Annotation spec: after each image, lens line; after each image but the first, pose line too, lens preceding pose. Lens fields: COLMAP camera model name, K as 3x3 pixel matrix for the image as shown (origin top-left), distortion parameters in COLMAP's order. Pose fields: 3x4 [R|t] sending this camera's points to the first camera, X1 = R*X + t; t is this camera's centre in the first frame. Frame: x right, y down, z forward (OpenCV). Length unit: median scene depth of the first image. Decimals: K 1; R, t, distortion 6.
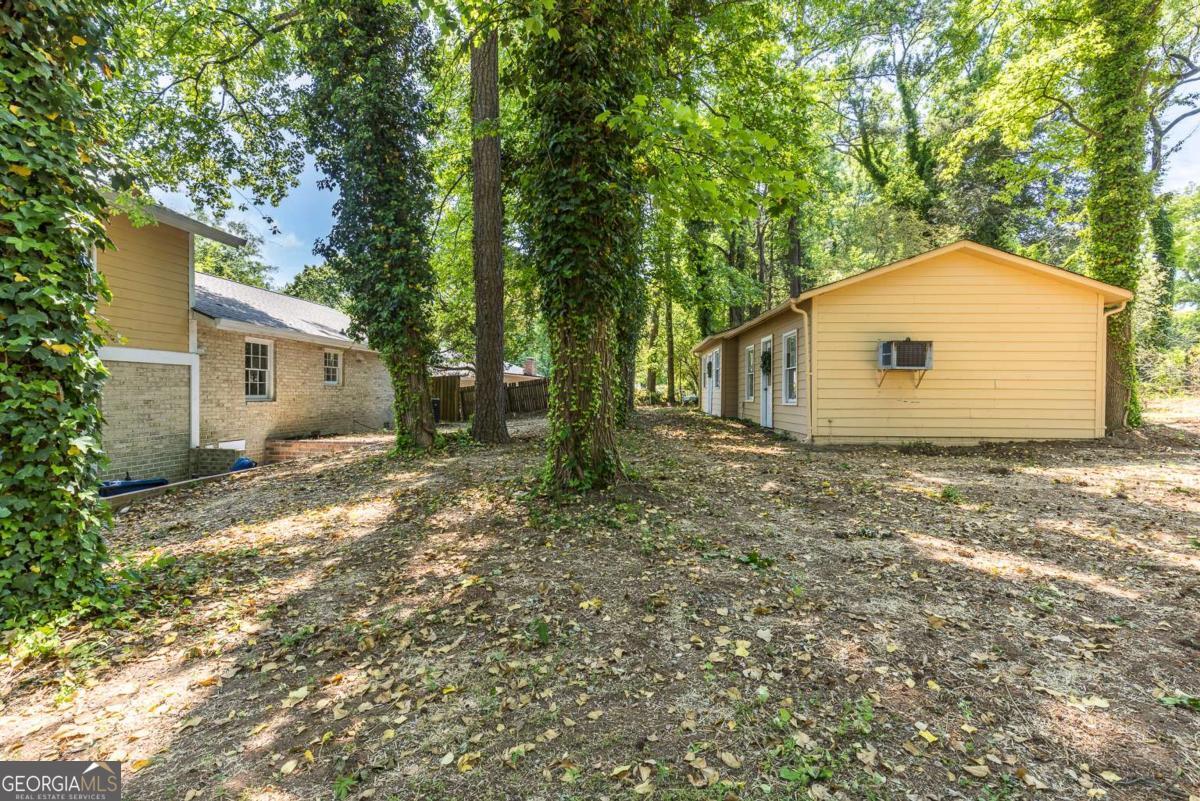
lens RADIAL K [[533.7, 0, 596.8], [0, 533.7, 394.4], [0, 0, 1]] dist [0.004963, -0.000894]
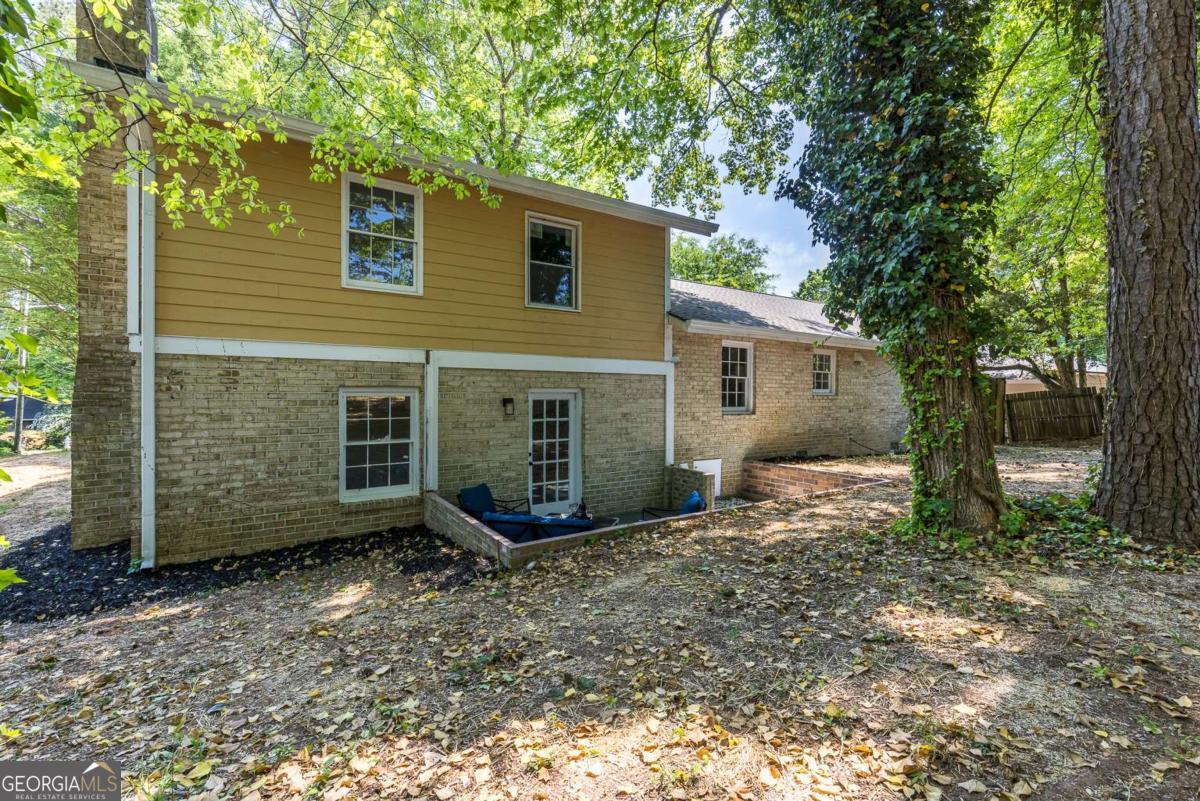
lens RADIAL K [[533.7, 0, 599.3], [0, 533.7, 396.9], [0, 0, 1]] dist [0.004963, -0.000894]
pose [[0.635839, 0.000904, -0.771821, -0.106838], [-0.004754, 0.999985, -0.002745, -0.011508], [0.771807, 0.005415, 0.635834, 0.275792]]
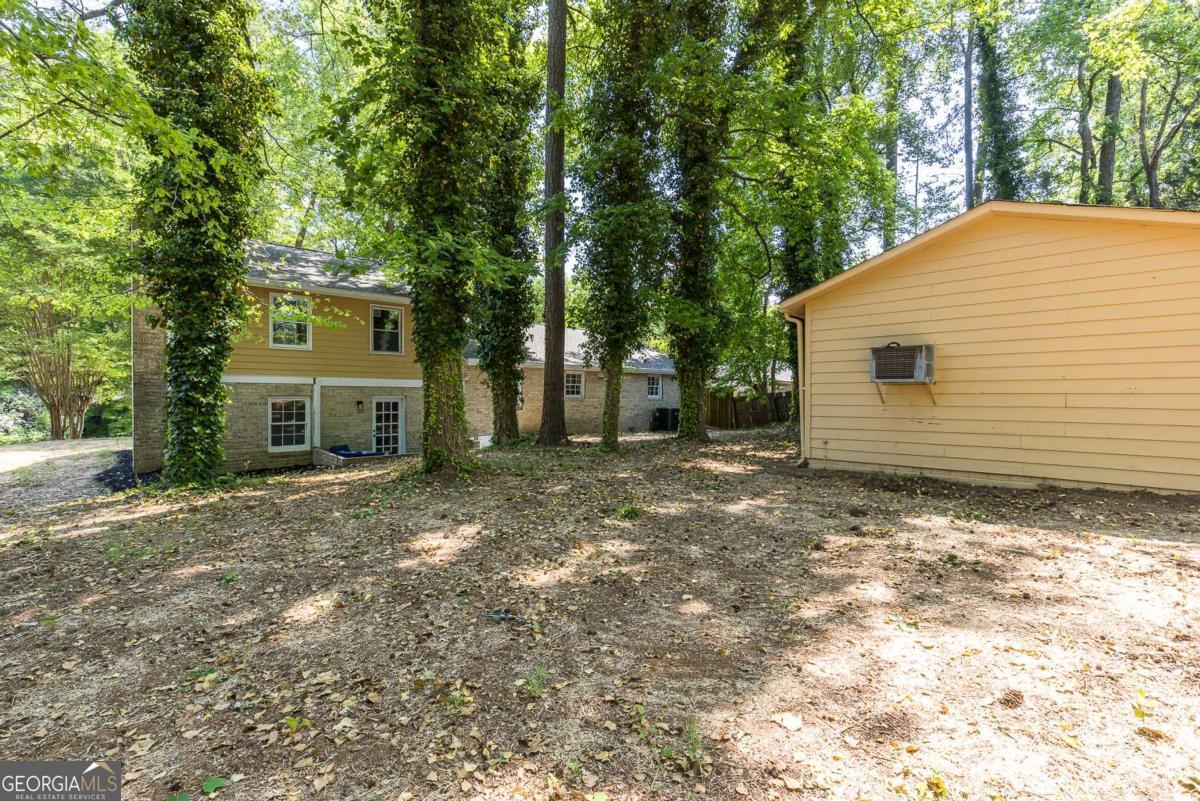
lens RADIAL K [[533.7, 0, 602.8], [0, 533.7, 397.3], [0, 0, 1]] dist [0.004963, -0.000894]
pose [[0.733335, -0.003336, -0.679859, 0.557440], [-0.001270, 0.999979, -0.006277, -0.013101], [0.679866, 0.005466, 0.733316, 0.080016]]
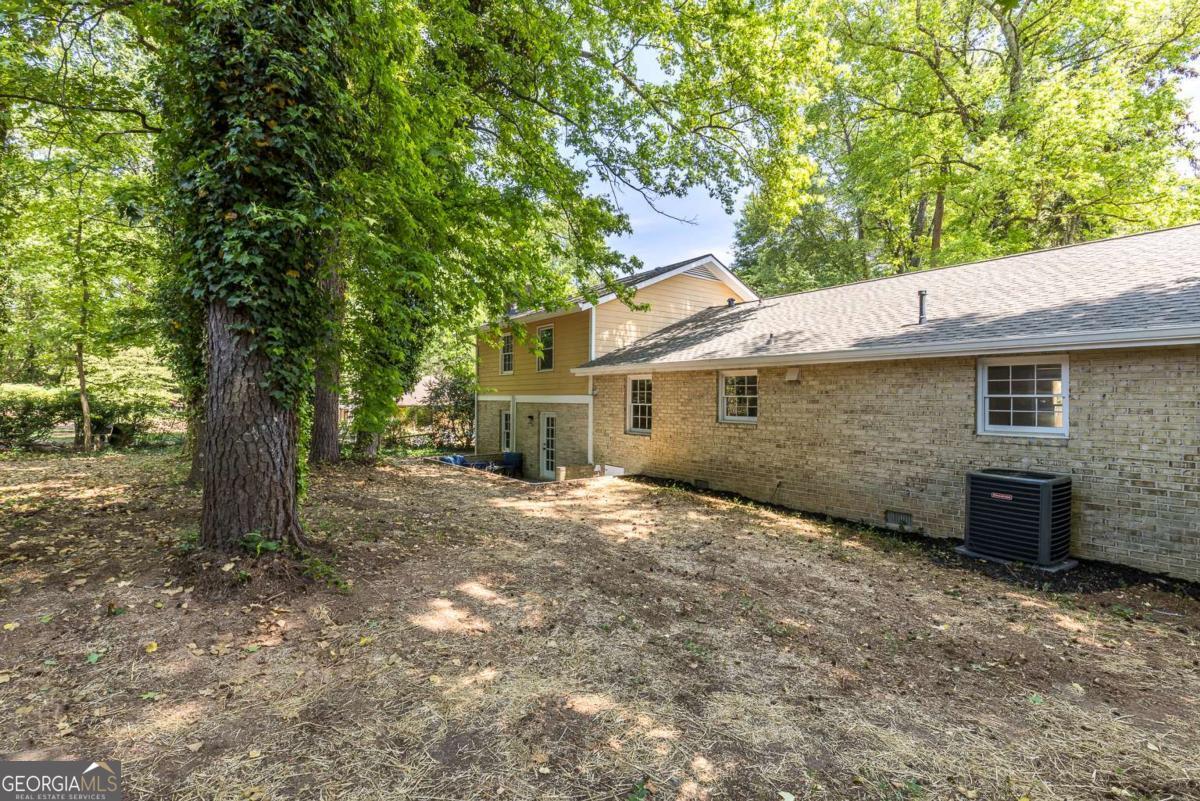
lens RADIAL K [[533.7, 0, 598.6], [0, 533.7, 400.6], [0, 0, 1]] dist [0.004963, -0.000894]
pose [[-0.719439, -0.009293, -0.694493, 0.150458], [-0.016036, 0.999866, 0.003233, -0.054897], [0.694370, 0.013463, -0.719492, 1.650698]]
